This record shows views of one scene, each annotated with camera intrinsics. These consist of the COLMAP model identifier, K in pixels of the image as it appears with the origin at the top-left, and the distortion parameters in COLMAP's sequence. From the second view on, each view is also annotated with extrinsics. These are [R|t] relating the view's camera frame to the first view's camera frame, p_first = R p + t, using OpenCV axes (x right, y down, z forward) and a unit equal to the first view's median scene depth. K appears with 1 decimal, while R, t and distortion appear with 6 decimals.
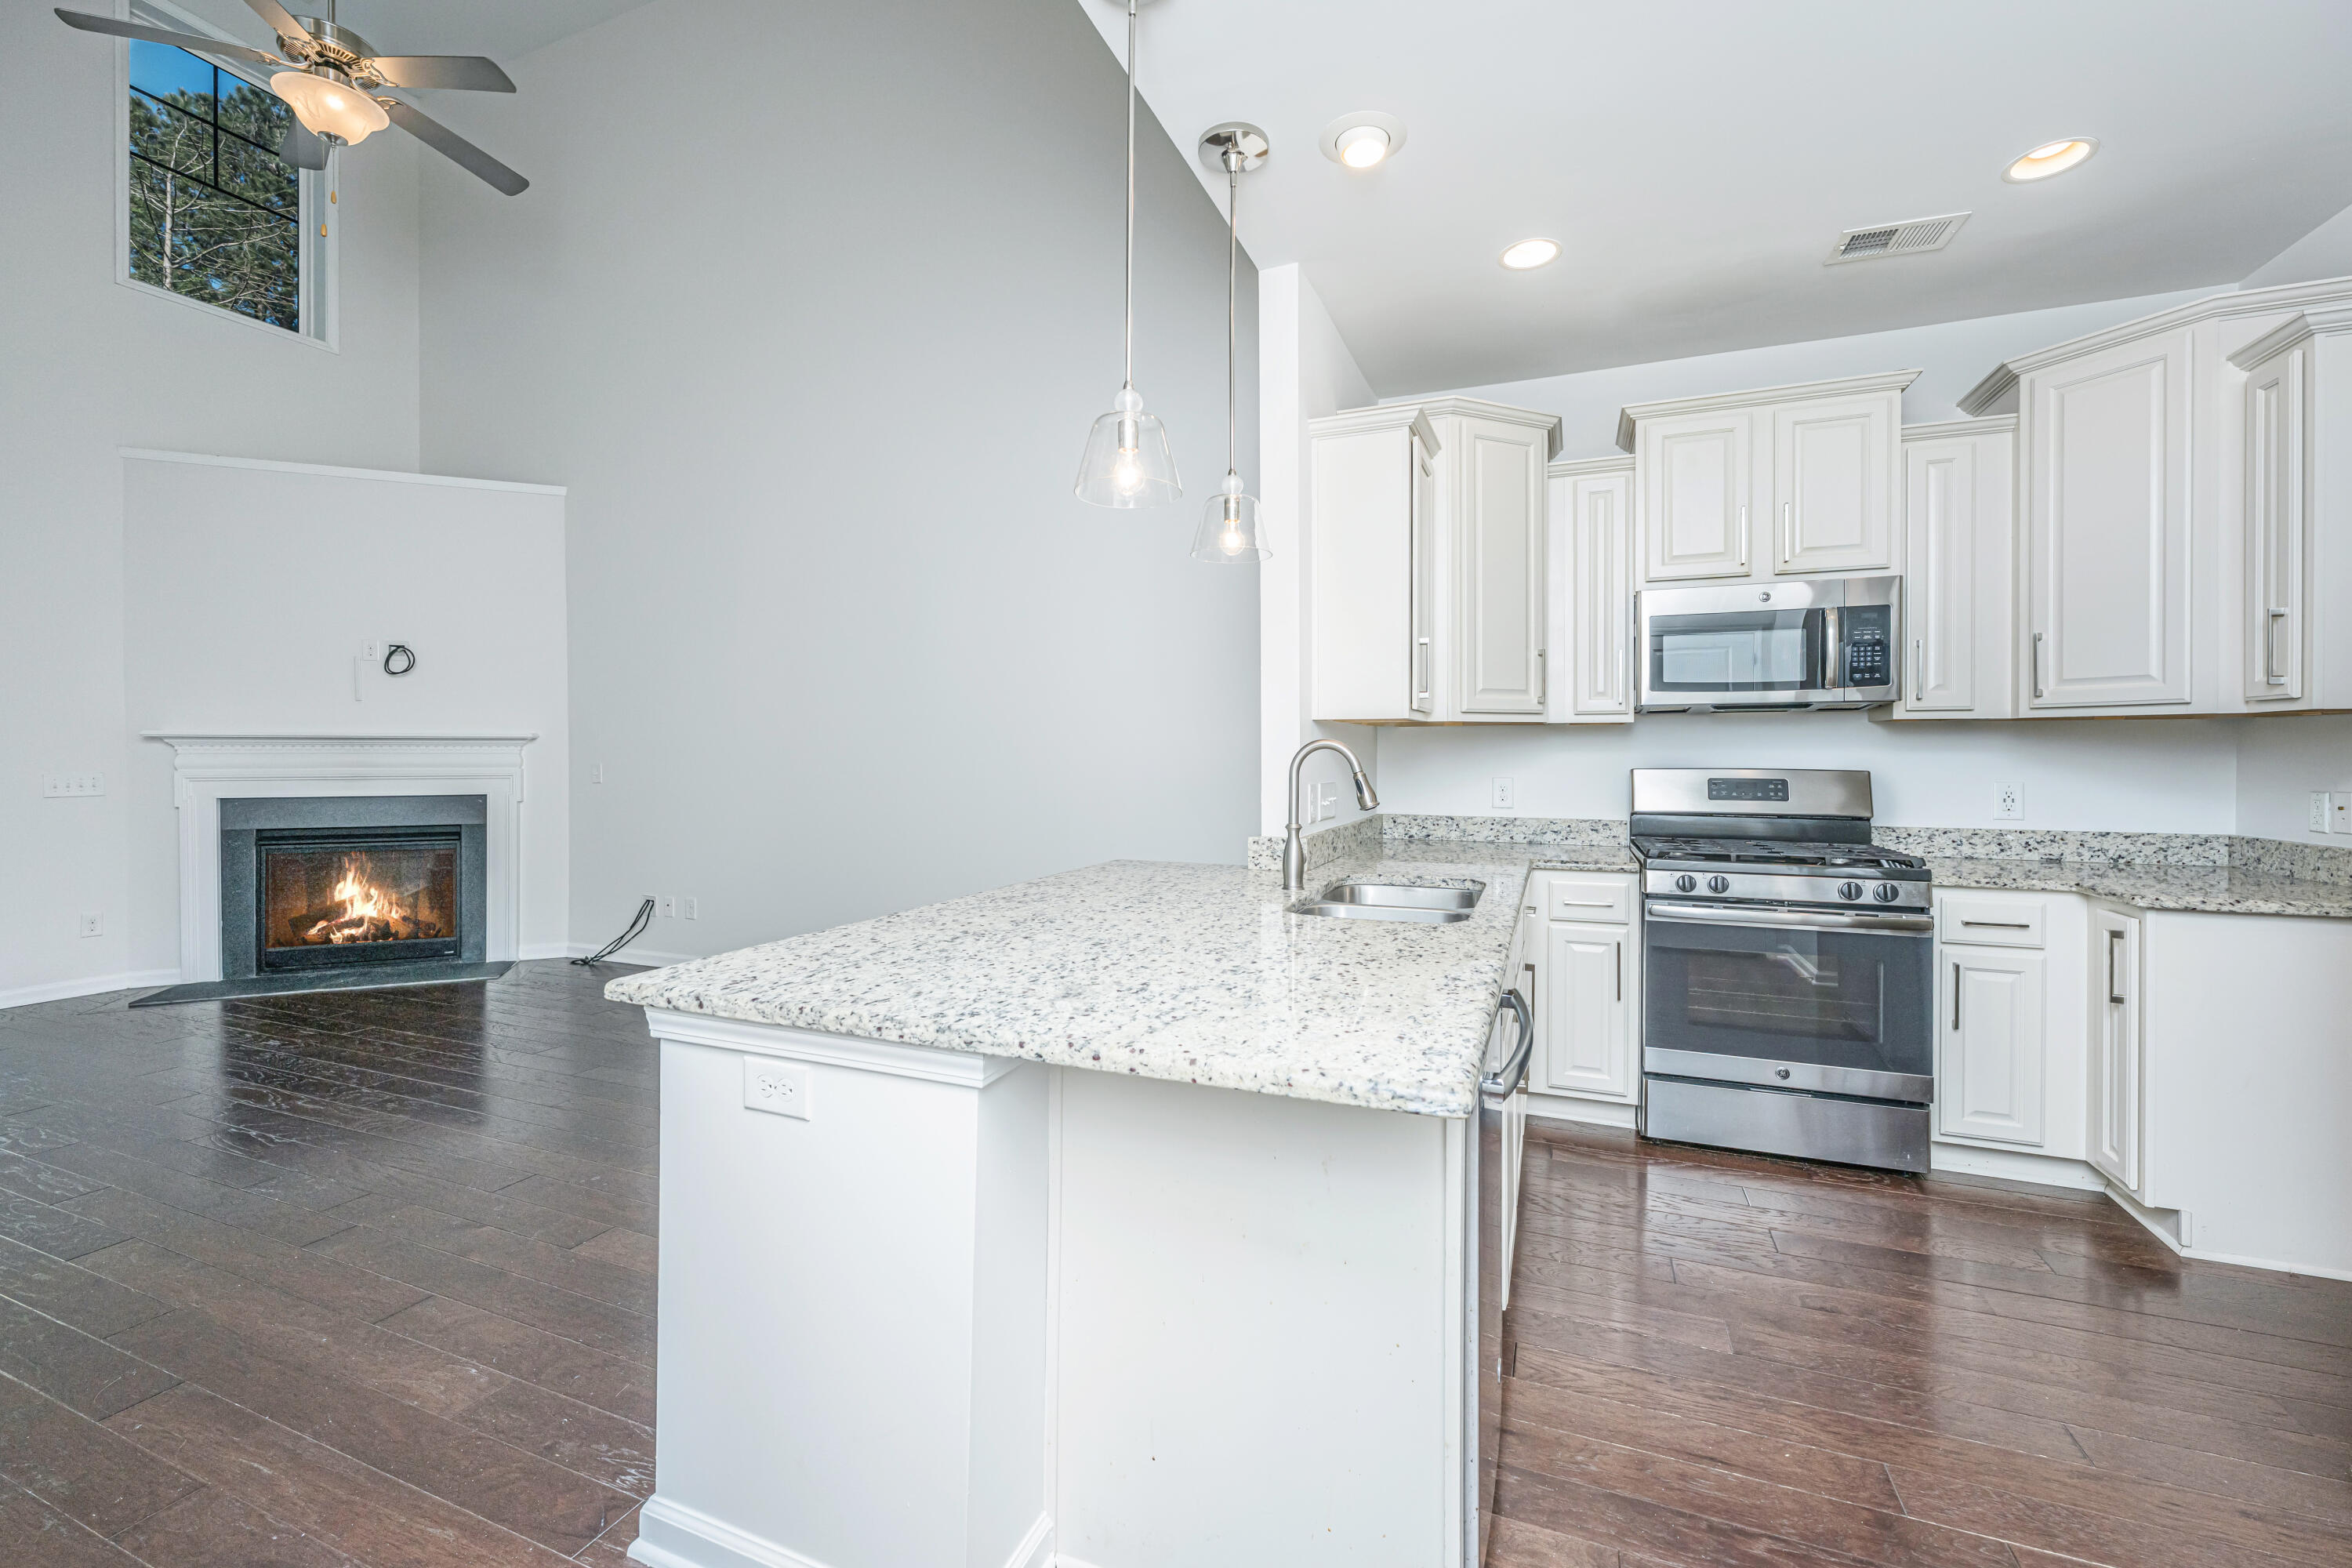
lens RADIAL K [[957.5, 0, 1173.9], [0, 957.5, 763.6], [0, 0, 1]] dist [-0.000280, 0.000137]
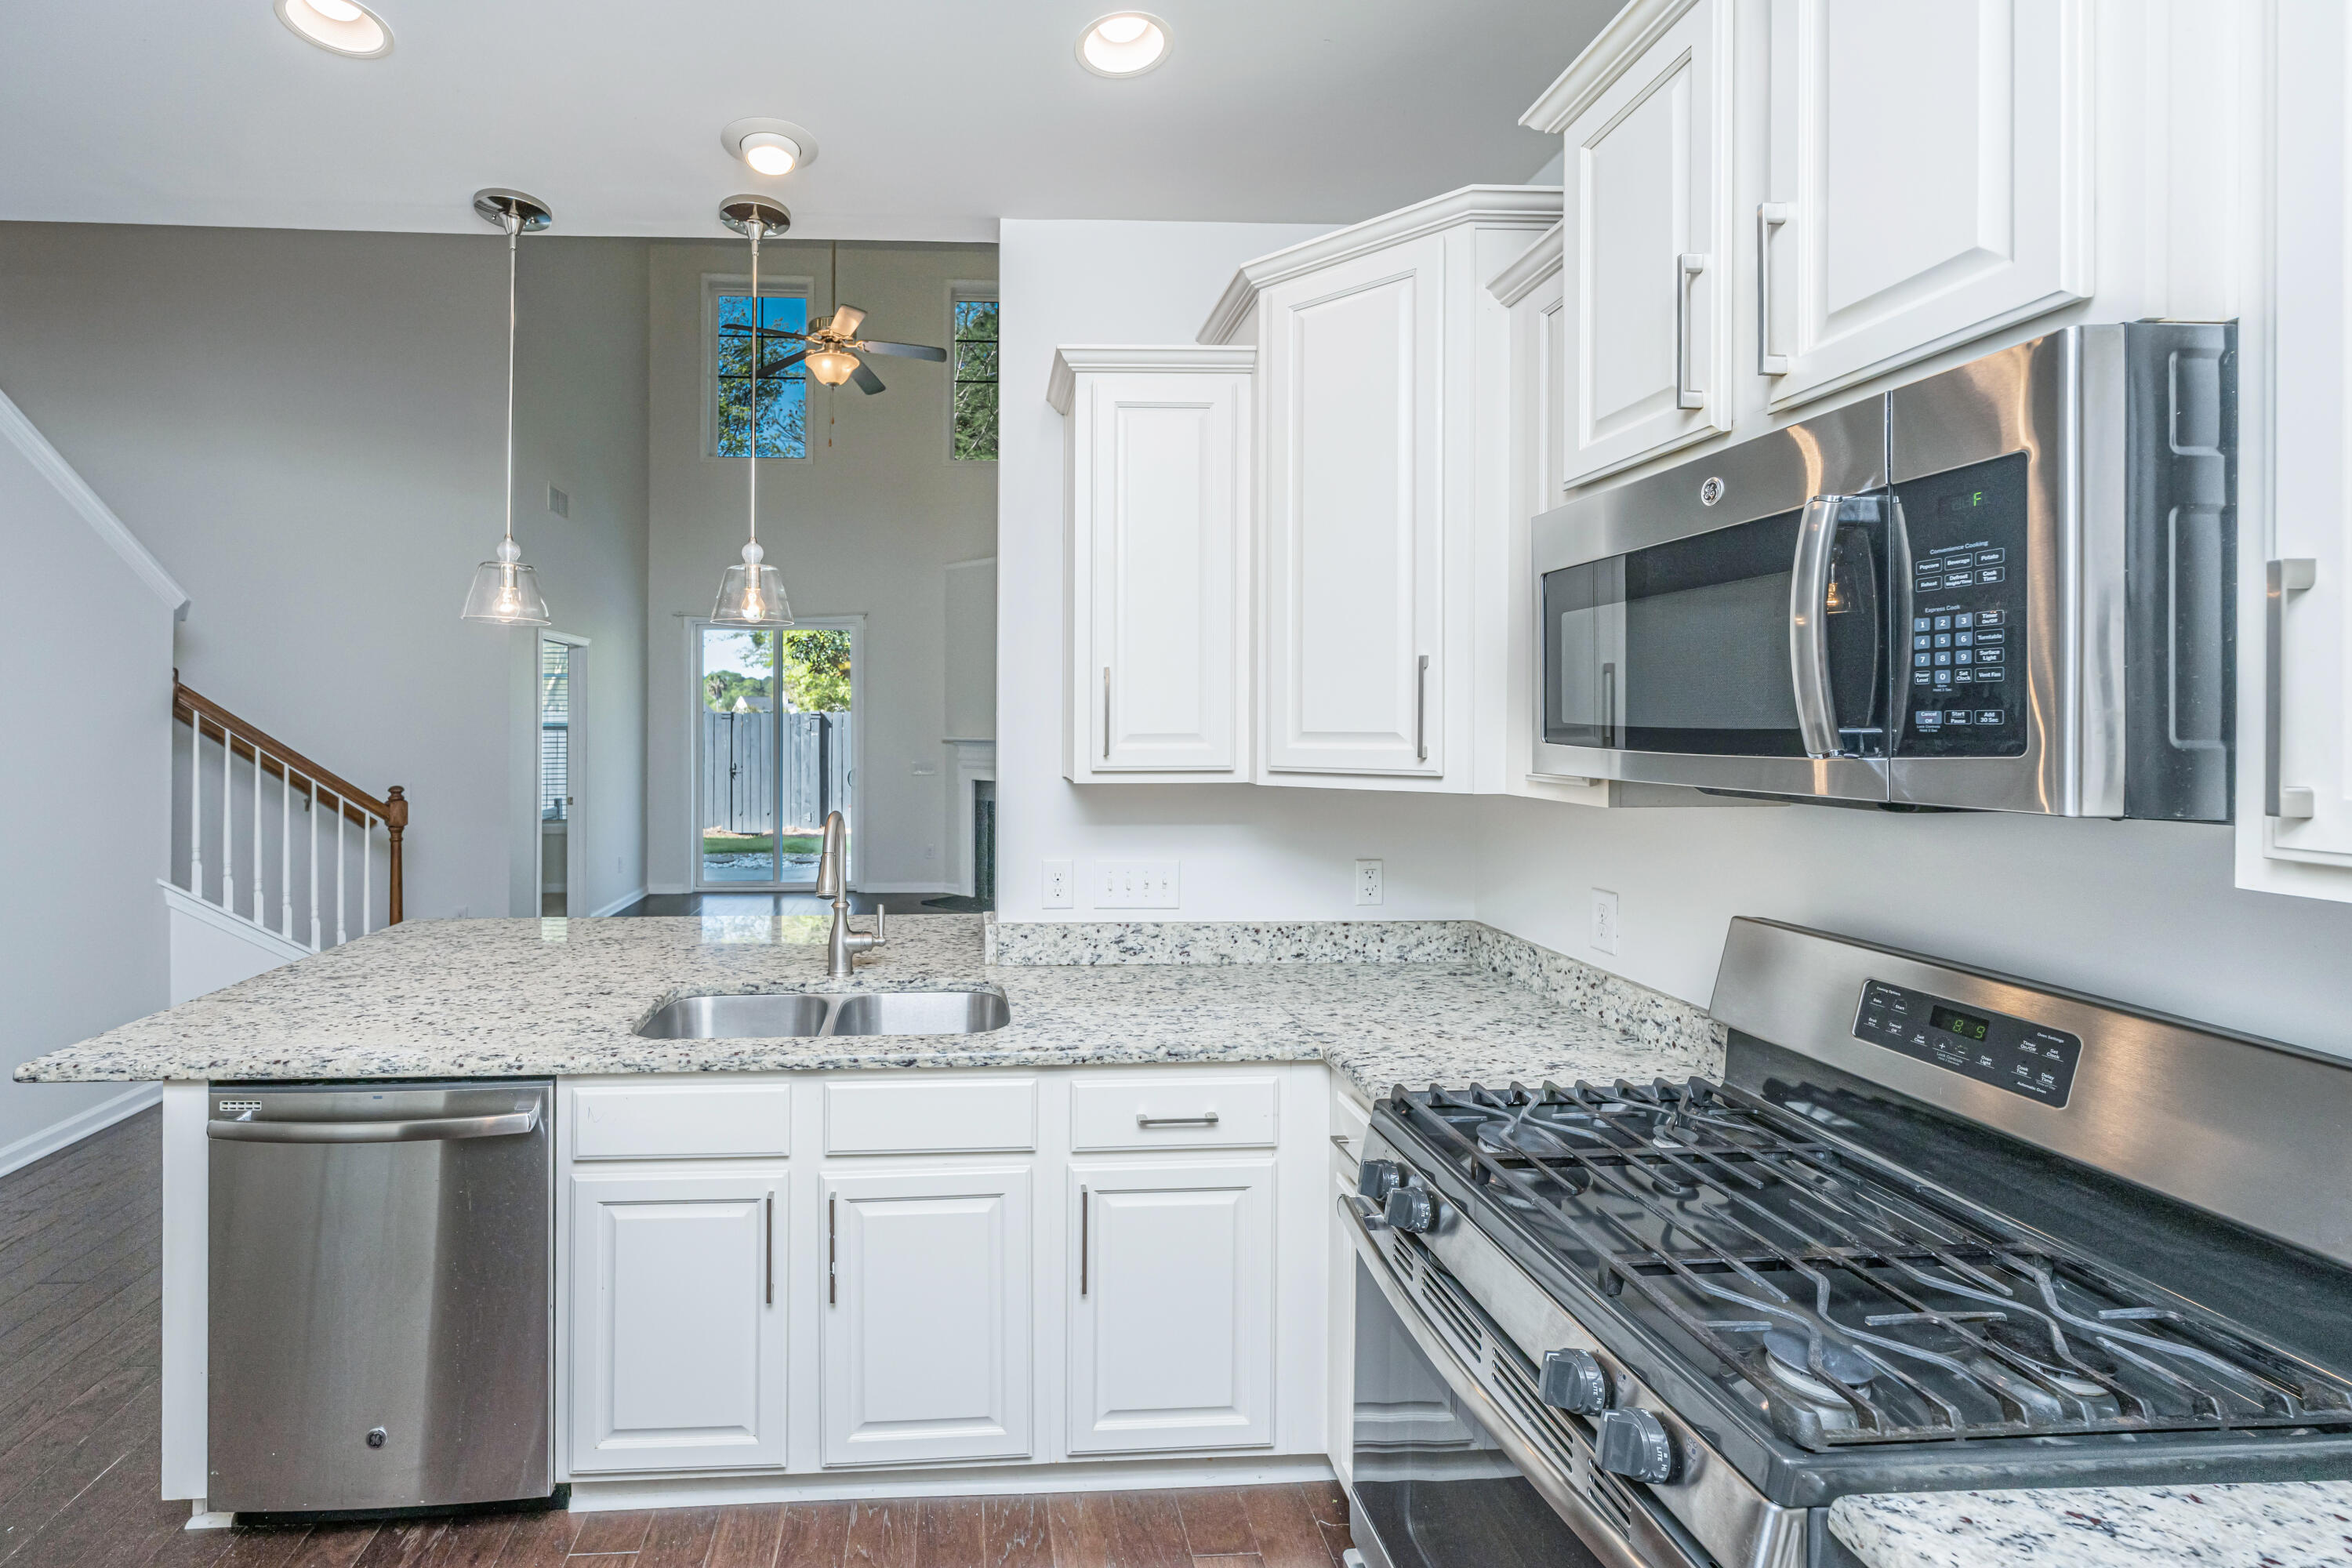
lens RADIAL K [[997.0, 0, 978.9], [0, 997.0, 729.5], [0, 0, 1]] dist [-0.001775, -0.000004]
pose [[0.407674, 0.006298, -0.913106, 0.827793], [-0.009542, 0.999951, 0.002637, -0.082083], [0.913077, 0.007638, 0.407715, 0.587863]]
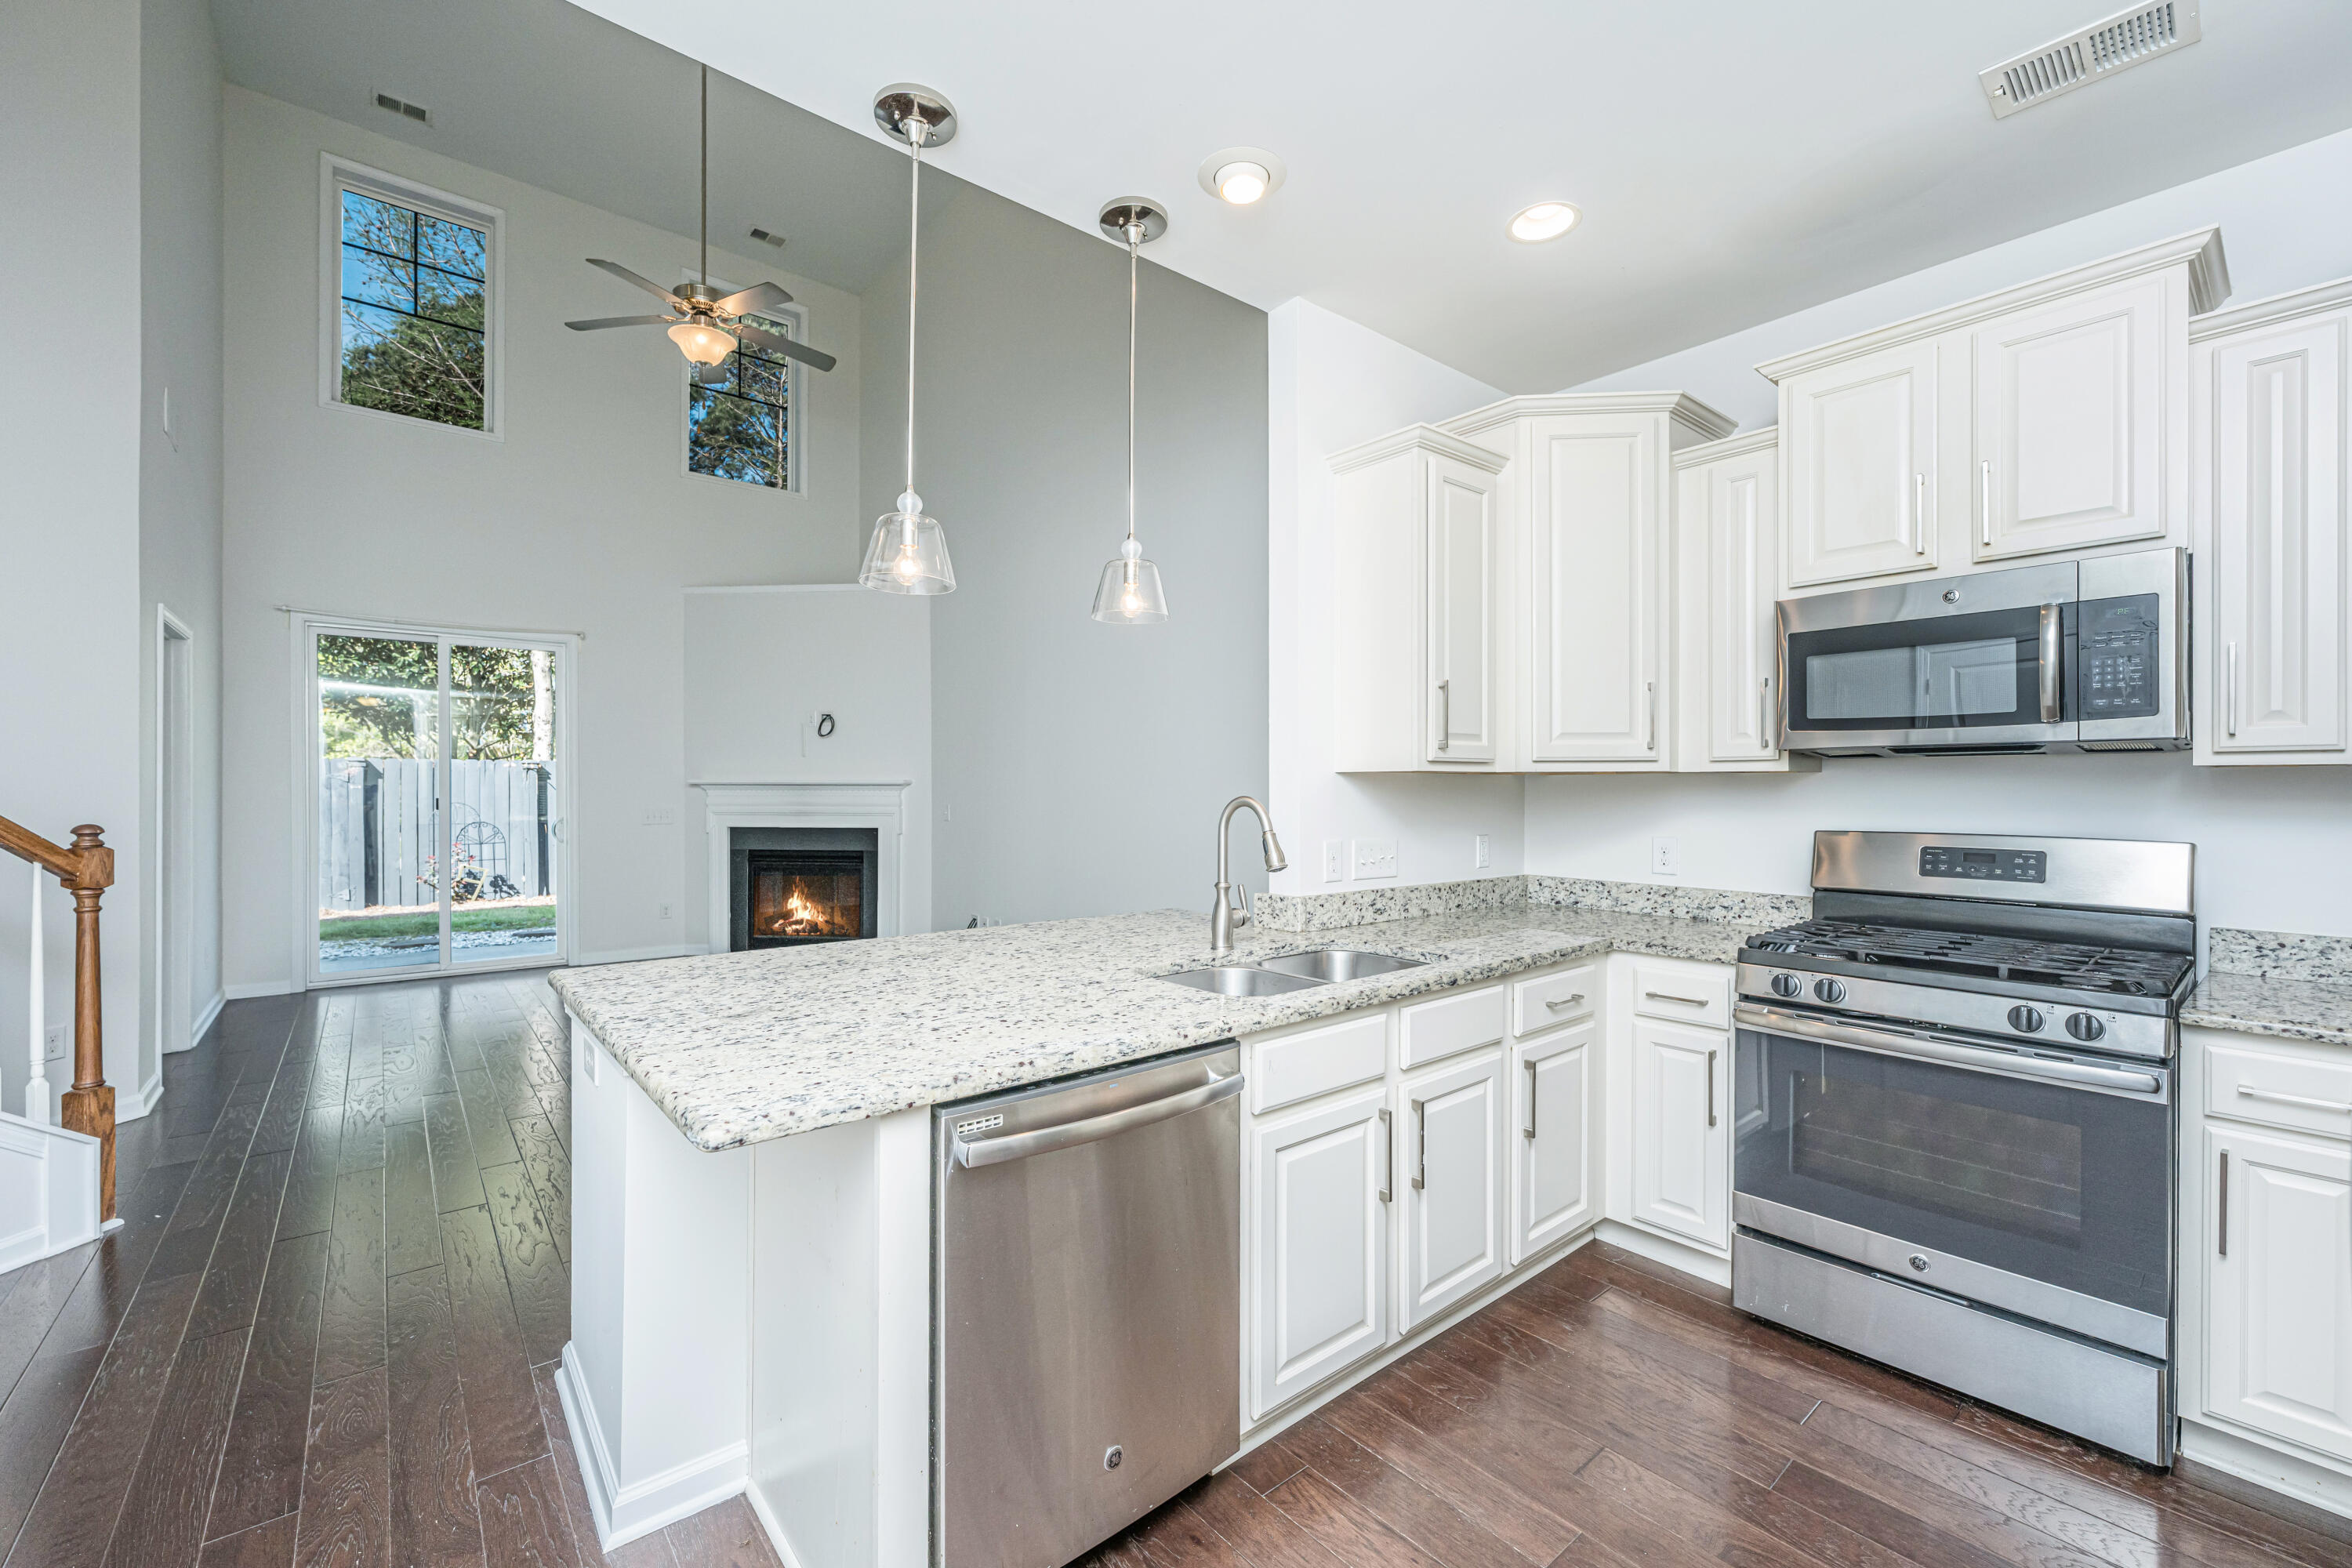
lens RADIAL K [[965.2, 0, 1163.1], [0, 965.2, 791.6], [0, 0, 1]] dist [-0.001557, -0.000027]
pose [[0.877507, 0.003408, -0.479551, 0.437287], [-0.008233, 0.999934, -0.007957, -0.017118], [0.479493, 0.010931, 0.877478, 0.083458]]
